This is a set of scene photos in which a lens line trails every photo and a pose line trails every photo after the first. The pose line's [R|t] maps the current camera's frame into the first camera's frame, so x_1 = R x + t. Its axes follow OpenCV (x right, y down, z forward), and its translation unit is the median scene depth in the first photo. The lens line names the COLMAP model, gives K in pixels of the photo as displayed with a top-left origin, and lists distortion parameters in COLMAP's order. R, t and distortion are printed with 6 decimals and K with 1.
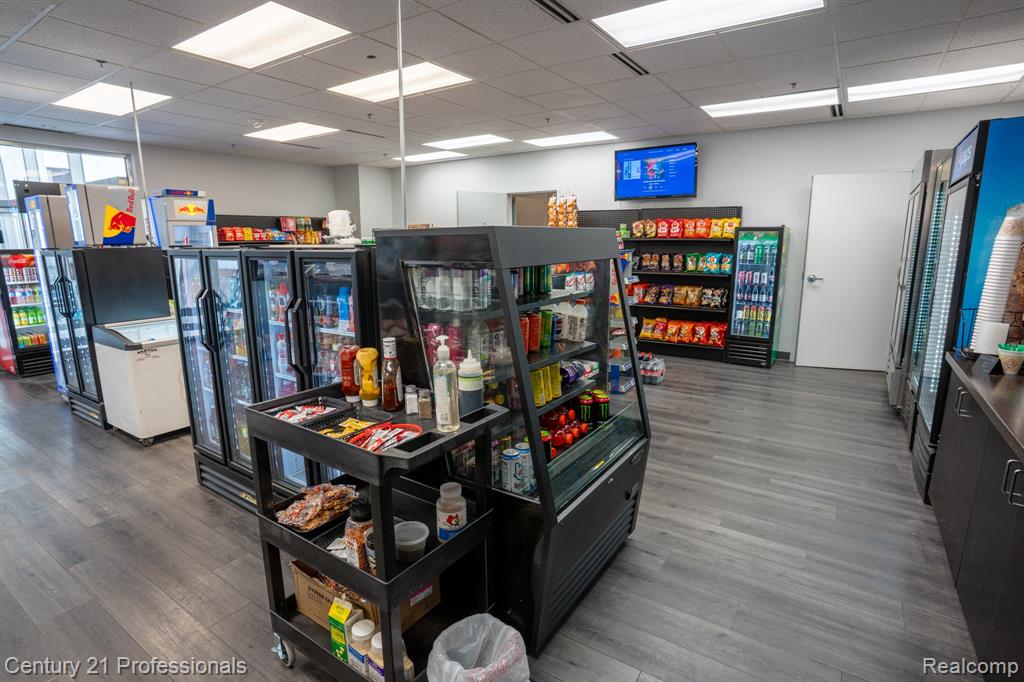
lens RADIAL K [[520.5, 0, 506.6], [0, 520.5, 340.0], [0, 0, 1]] dist [-0.066516, 0.035175]
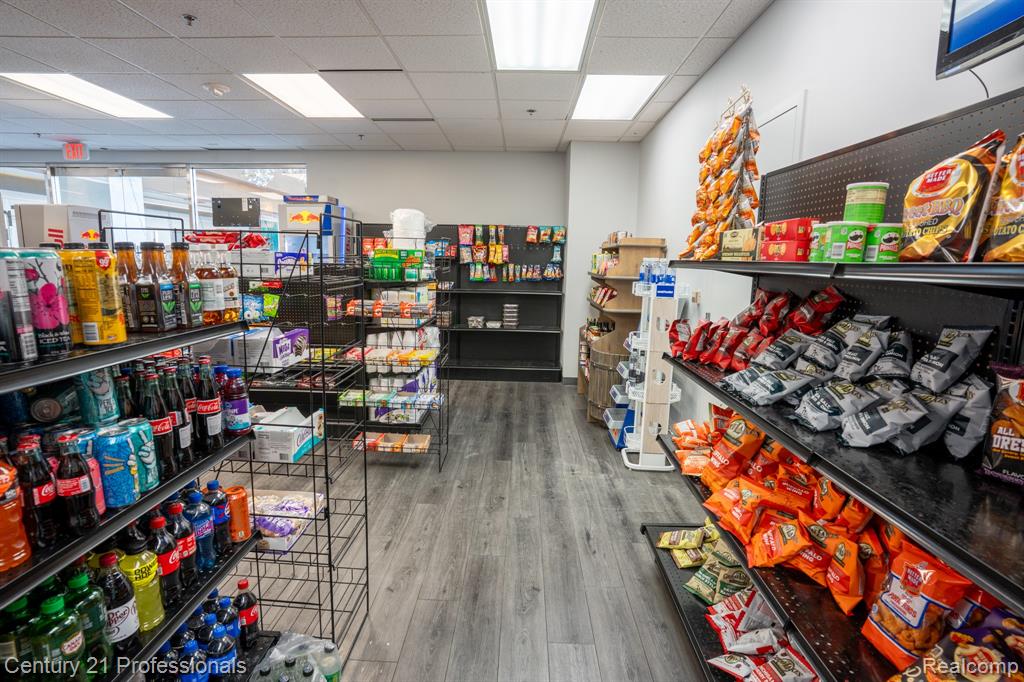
lens RADIAL K [[520.5, 0, 505.2], [0, 520.5, 342.1], [0, 0, 1]] dist [-0.066516, 0.035175]
pose [[0.530279, 0.149782, -0.834487, 0.431980], [-0.184474, 0.981073, 0.058868, -0.222936], [0.827510, 0.122725, 0.547873, 1.133744]]
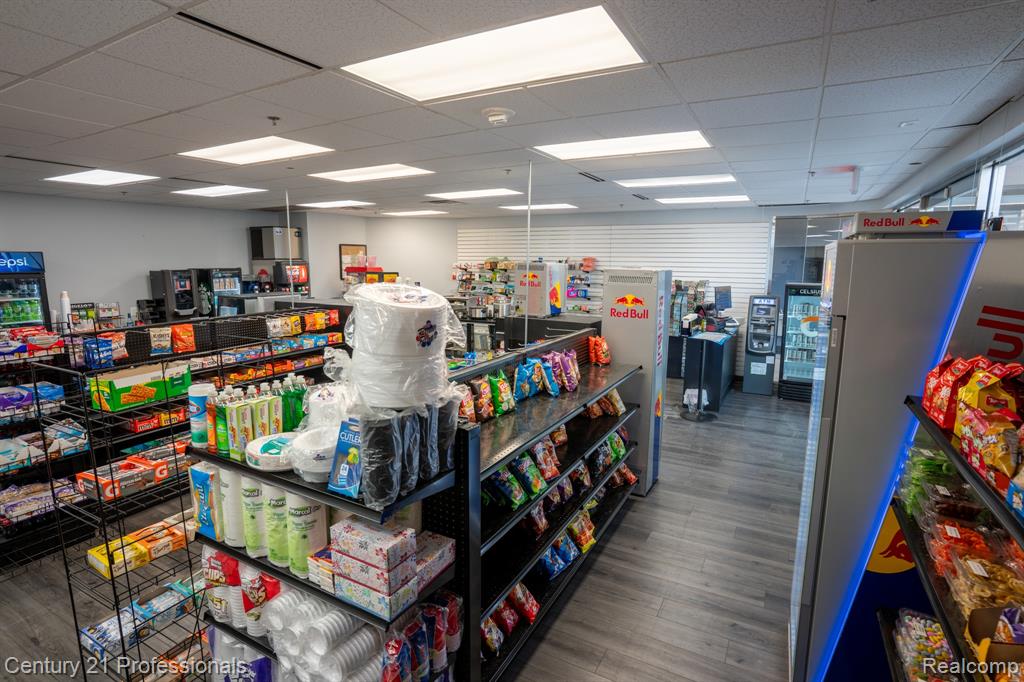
lens RADIAL K [[520.5, 0, 509.7], [0, 520.5, 328.6], [0, 0, 1]] dist [-0.066516, 0.035175]
pose [[-0.996296, 0.013663, -0.084894, -0.524492], [-0.014373, 0.946944, 0.321076, -0.448315], [0.084776, 0.321107, -0.943241, 1.787638]]
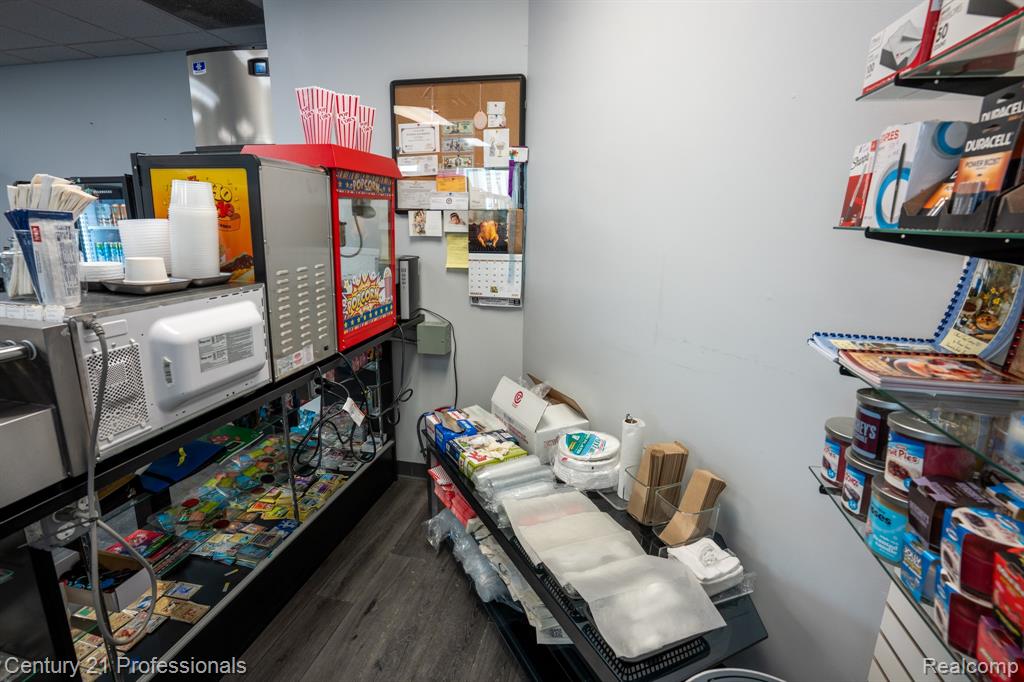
lens RADIAL K [[502.3, 0, 504.2], [0, 502.3, 338.6], [0, 0, 1]] dist [-0.069064, 0.028047]
pose [[-0.358653, -0.214254, 0.908550, -0.616065], [0.171974, 0.941477, 0.289906, 0.019141], [-0.917493, 0.260223, -0.300817, -0.143837]]
